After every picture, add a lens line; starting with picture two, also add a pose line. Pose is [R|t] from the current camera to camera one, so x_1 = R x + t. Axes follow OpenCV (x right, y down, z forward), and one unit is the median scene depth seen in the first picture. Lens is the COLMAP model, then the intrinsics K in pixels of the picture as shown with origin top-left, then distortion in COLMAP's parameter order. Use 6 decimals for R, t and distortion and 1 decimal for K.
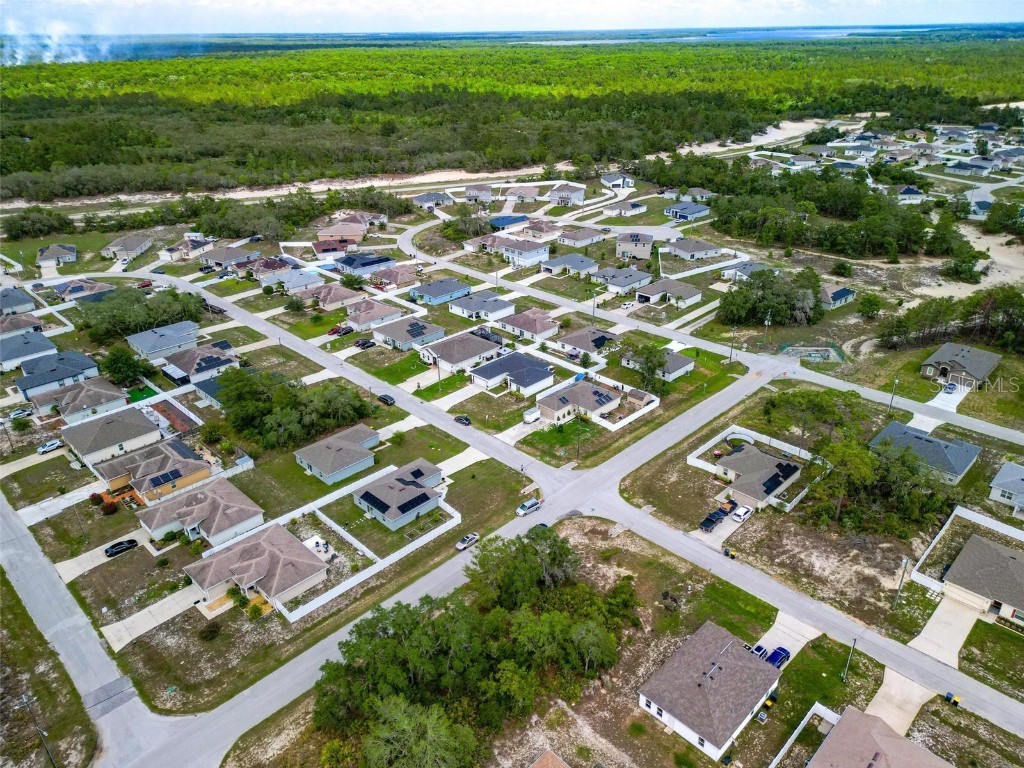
lens RADIAL K [[716.2, 0, 511.8], [0, 716.2, 379.0], [0, 0, 1]] dist [0.092477, -0.095414]
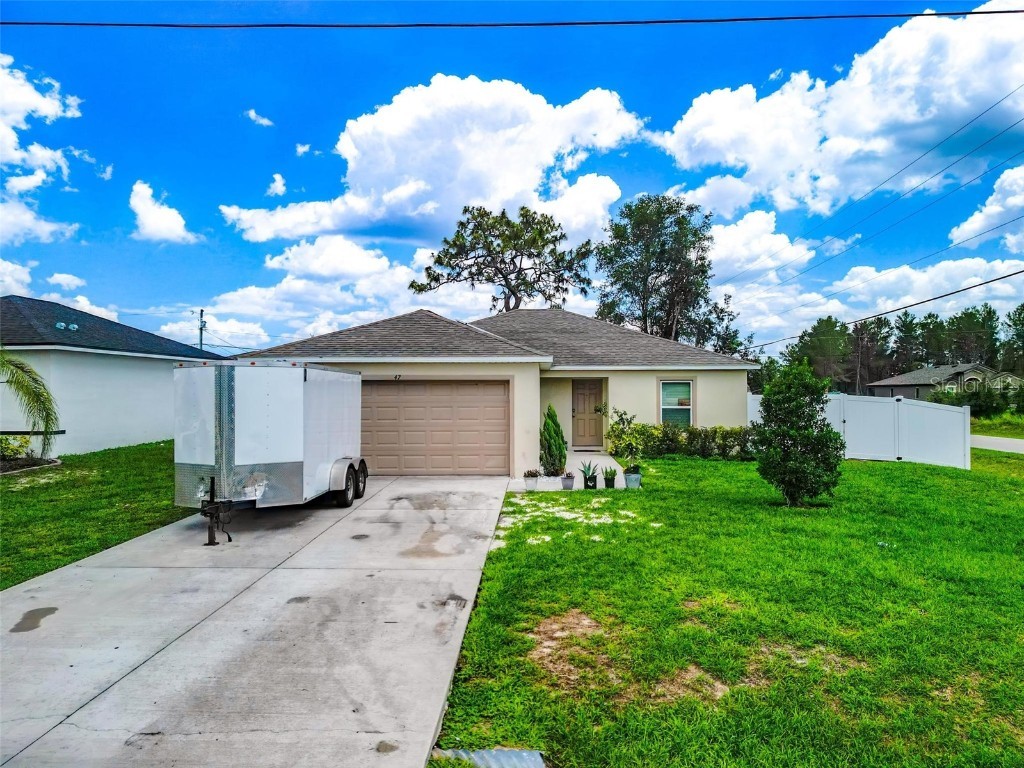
lens RADIAL K [[725.1, 0, 512.0], [0, 725.1, 384.0], [0, 0, 1]] dist [0.077854, -0.083503]
pose [[0.737407, 0.016457, 0.675249, -0.005235], [0.287711, 0.896822, -0.336053, 0.072711], [-0.611109, 0.442085, 0.656588, 0.863985]]
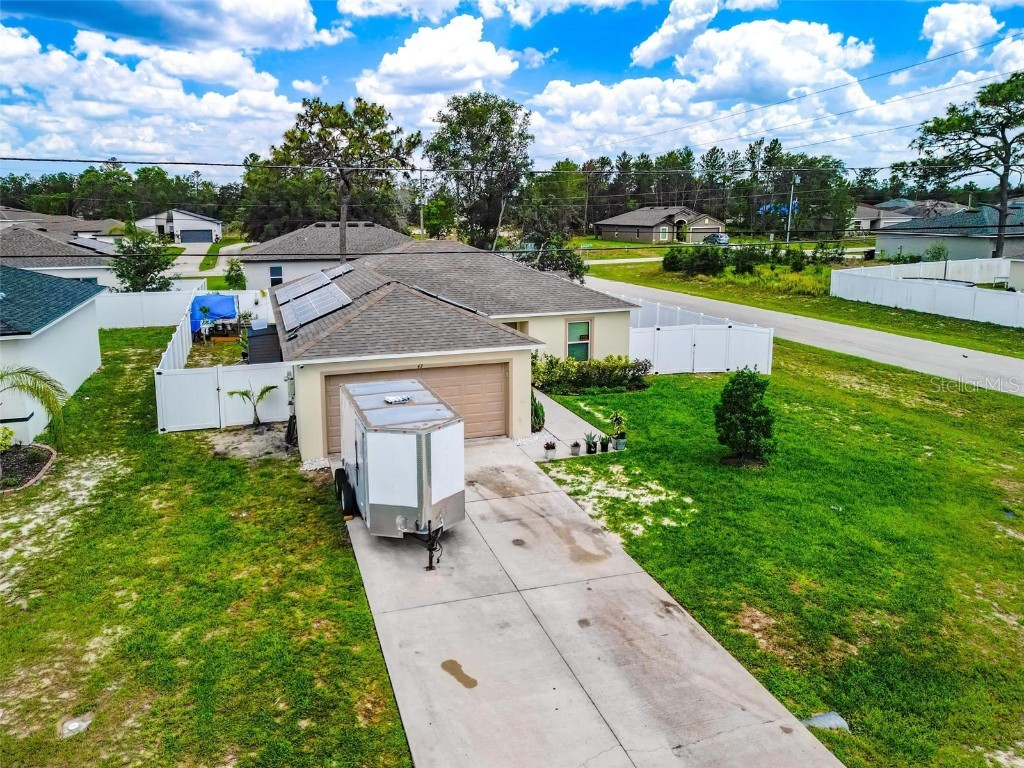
lens RADIAL K [[737.1, 0, 474.5], [0, 737.1, 340.2], [0, 0, 1]] dist [0.066019, -0.040429]
pose [[0.477521, -0.152477, 0.865288, -0.044026], [0.384067, 0.921978, -0.049486, 0.042638], [-0.790232, 0.355959, 0.498826, 0.869662]]
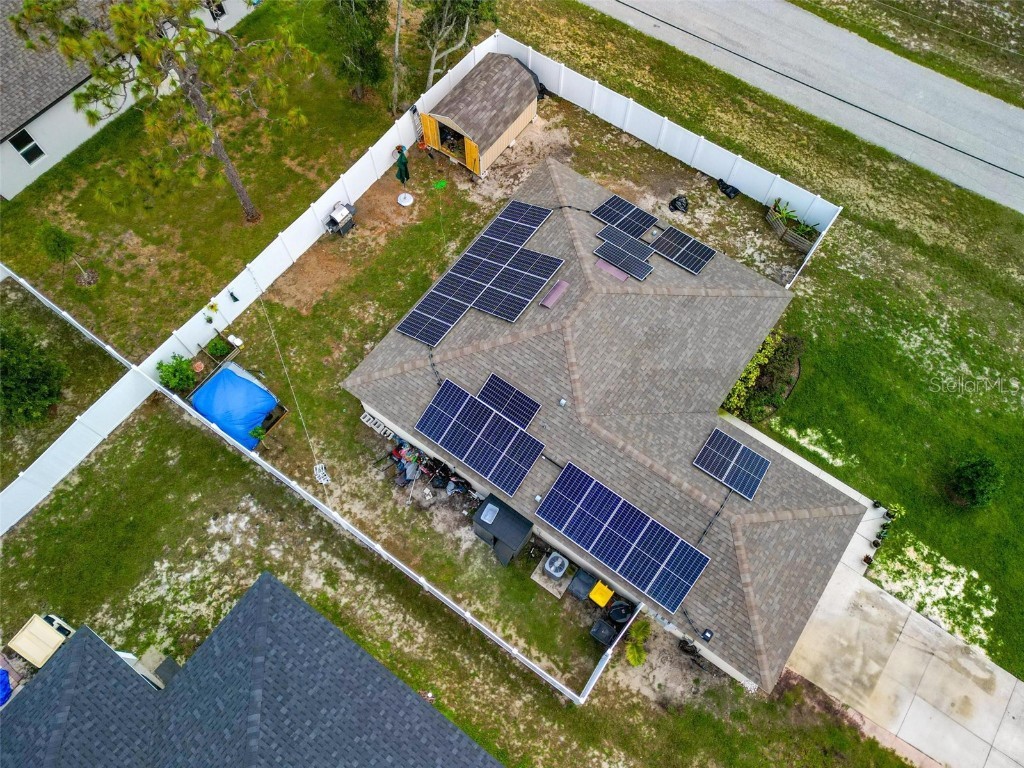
lens RADIAL K [[716.2, 0, 511.8], [0, 716.2, 379.0], [0, 0, 1]] dist [0.092477, -0.095414]
pose [[-0.156251, -0.892545, 0.423024, 0.032316], [0.420663, 0.327366, 0.846093, -0.105374], [-0.893660, 0.310154, 0.324310, 0.924191]]
